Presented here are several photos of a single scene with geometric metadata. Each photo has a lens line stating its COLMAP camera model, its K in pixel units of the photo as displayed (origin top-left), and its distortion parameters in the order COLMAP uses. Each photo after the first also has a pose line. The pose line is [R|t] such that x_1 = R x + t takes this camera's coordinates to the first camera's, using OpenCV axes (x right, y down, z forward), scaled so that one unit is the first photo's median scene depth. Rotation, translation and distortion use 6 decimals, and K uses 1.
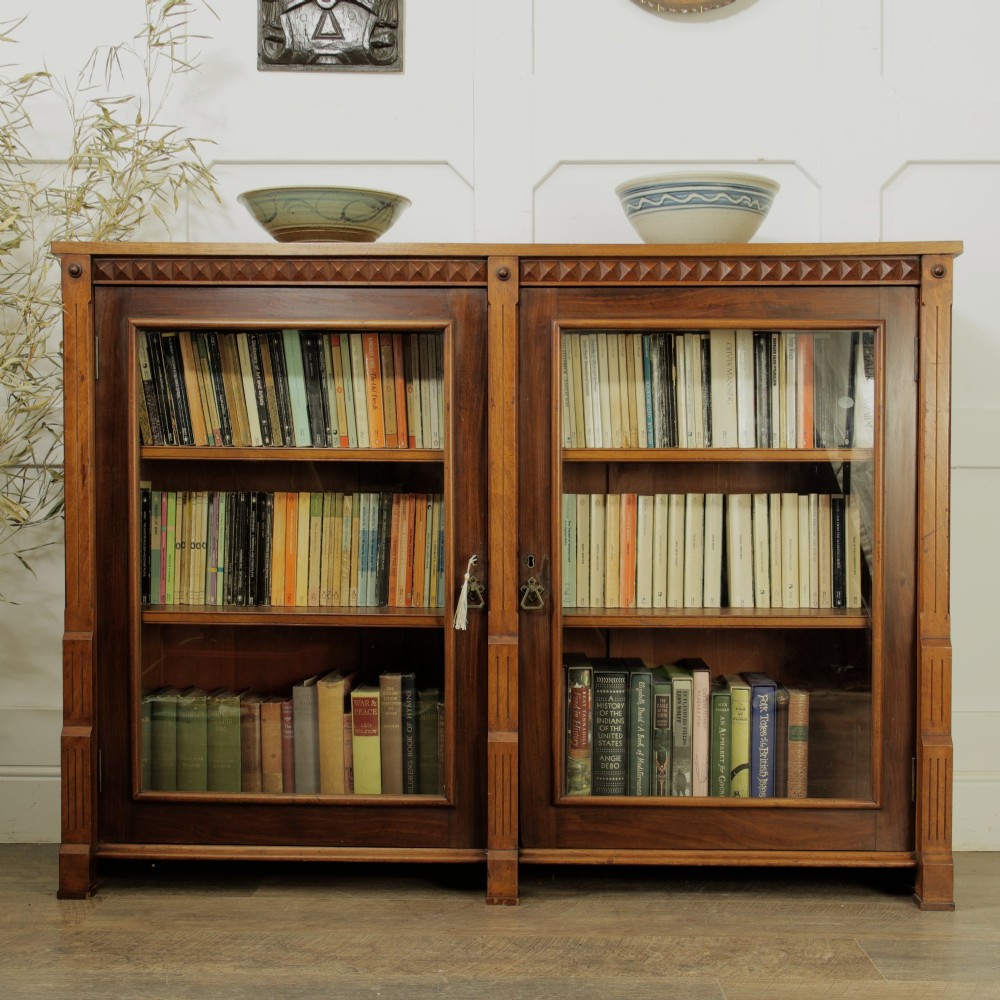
lens RADIAL K [[2647.2, 0, 499.8], [0, 2647.2, 497.7], [0, 0, 1]] dist [0.102965, 0.000000]
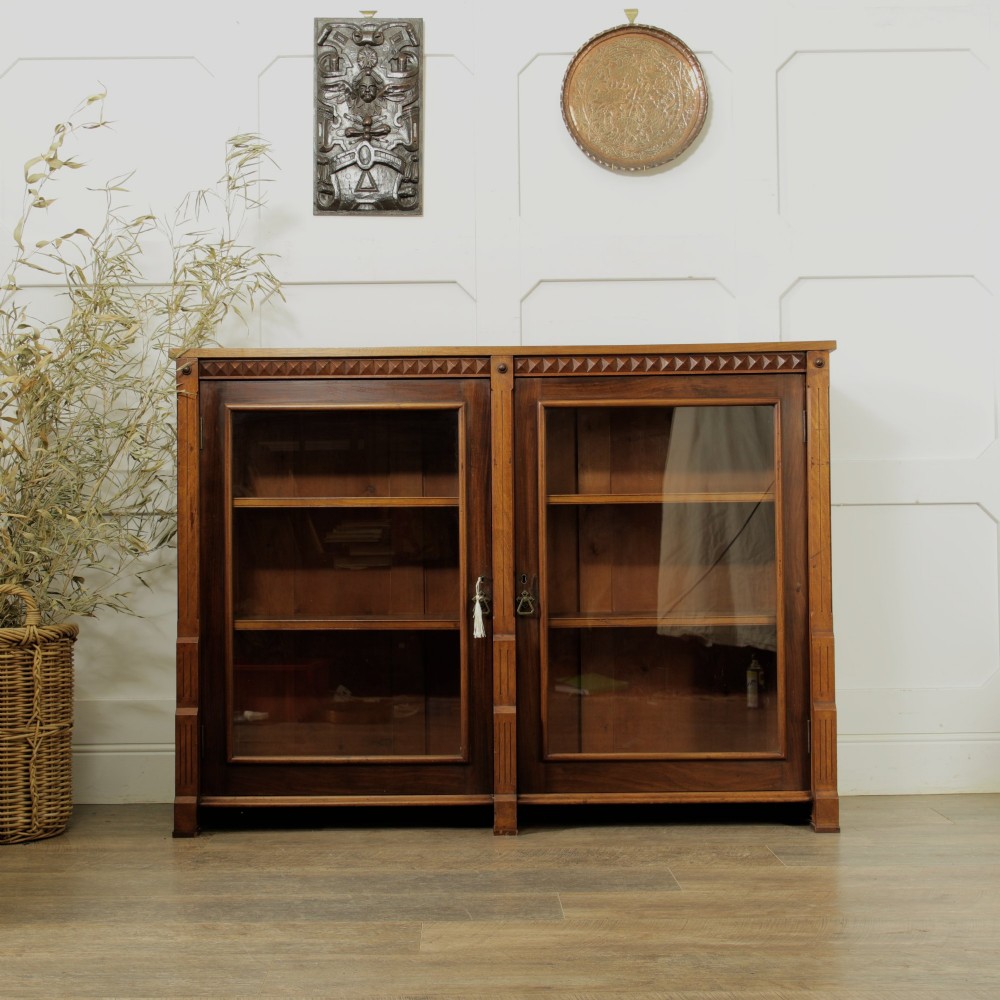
lens RADIAL K [[3435.4, 0, 500.6], [0, 3435.4, 495.7], [0, 0, 1]] dist [0.083468, 0.000000]
pose [[0.999712, -0.013246, 0.020024, -0.034707], [0.013484, 0.999839, -0.011804, 0.002070], [-0.019864, 0.012070, 0.999730, -0.751530]]
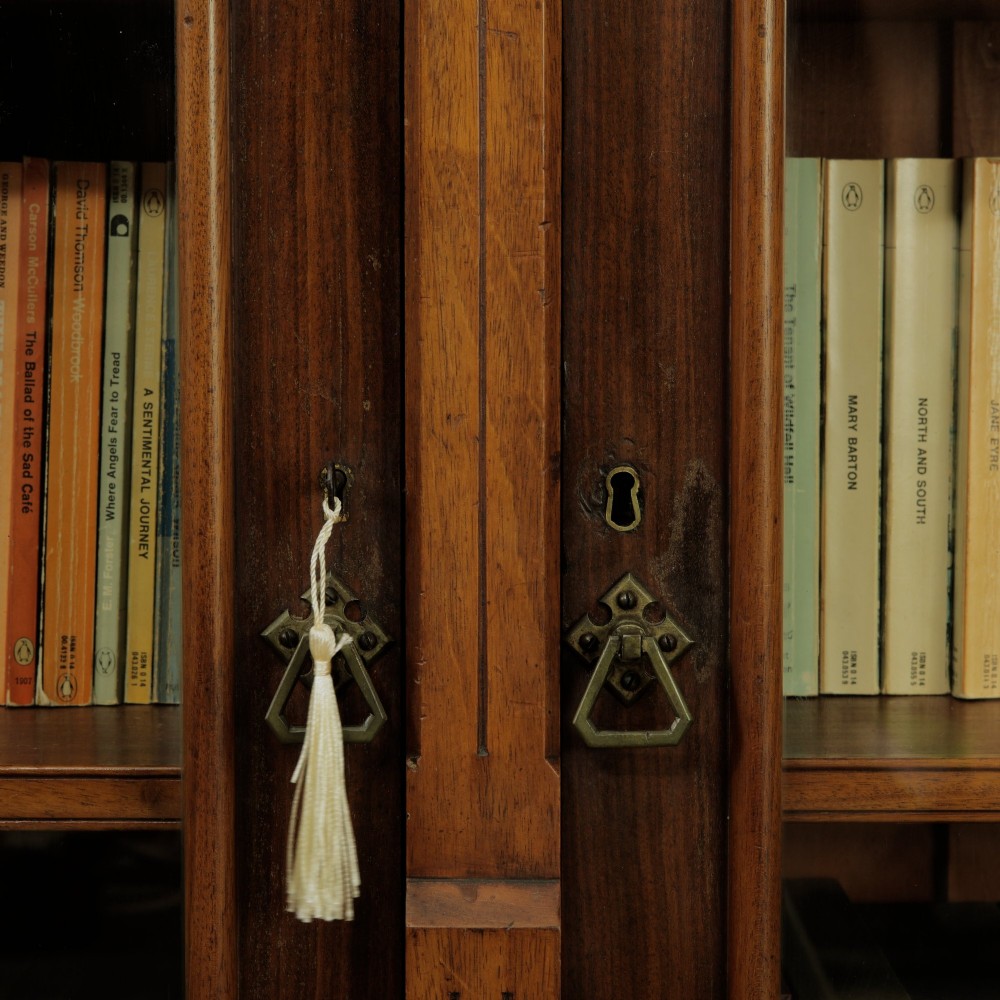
lens RADIAL K [[3435.4, 0, 490.9], [0, 3435.4, 496.9], [0, 0, 1]] dist [0.083468, 0.000000]
pose [[0.999679, -0.004739, 0.024886, -0.004363], [0.002948, 0.997437, 0.071488, 0.005740], [-0.025161, -0.071391, 0.997131, 0.747299]]
